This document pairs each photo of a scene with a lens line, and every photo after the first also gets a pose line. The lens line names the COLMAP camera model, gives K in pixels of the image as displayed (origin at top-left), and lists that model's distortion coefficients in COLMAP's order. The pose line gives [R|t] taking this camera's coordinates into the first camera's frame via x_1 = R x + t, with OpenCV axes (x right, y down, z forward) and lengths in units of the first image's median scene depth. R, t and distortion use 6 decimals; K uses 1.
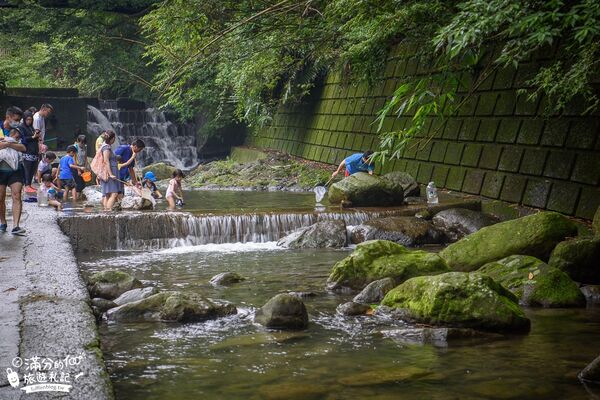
lens RADIAL K [[1203.7, 0, 301.3], [0, 1203.7, 198.5], [0, 0, 1]] dist [0.440610, 0.000000]
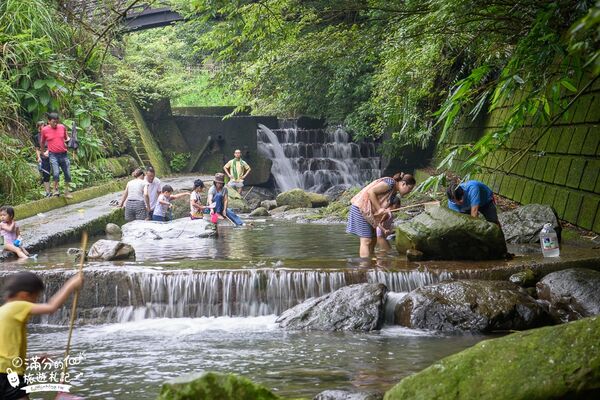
lens RADIAL K [[1203.7, 0, 295.5], [0, 1203.7, 197.7], [0, 0, 1]] dist [0.440610, 0.000000]
pose [[0.976154, 0.004374, -0.217036, 0.121384], [-0.008628, 0.999789, -0.018657, -0.014426], [0.216909, 0.020085, 0.975985, 0.353549]]
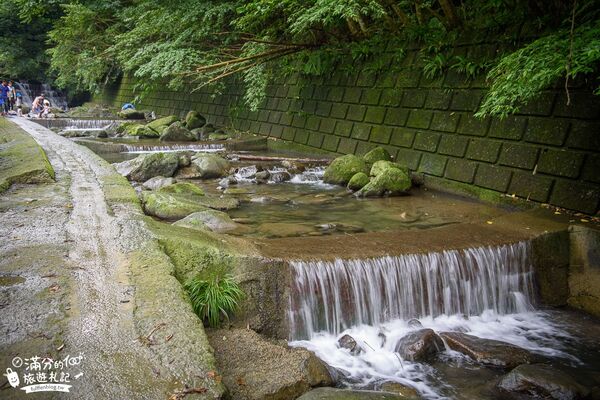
lens RADIAL K [[586.5, 0, 269.2], [0, 586.5, 190.4], [0, 0, 1]] dist [0.140490, 0.000000]
pose [[0.970122, -0.015049, 0.242152, 0.025242], [-0.007714, 0.995657, 0.092780, 0.047311], [-0.242497, -0.091876, 0.965792, -0.610439]]
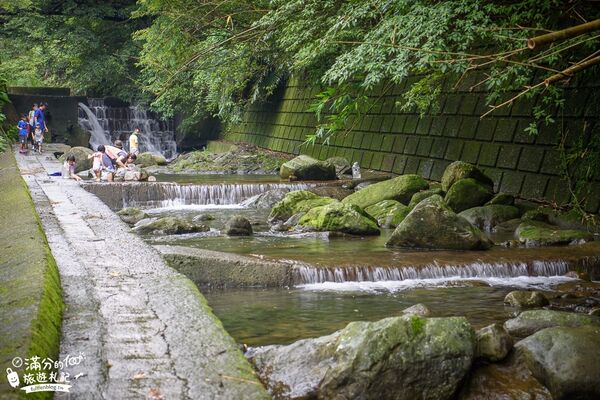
lens RADIAL K [[1203.7, 0, 300.3], [0, 1203.7, 198.6], [0, 0, 1]] dist [0.440610, 0.000000]
pose [[0.999797, 0.006094, 0.019193, 0.020865], [-0.006100, 0.999981, 0.000239, 0.027719], [-0.019191, -0.000356, 0.999816, -0.354172]]
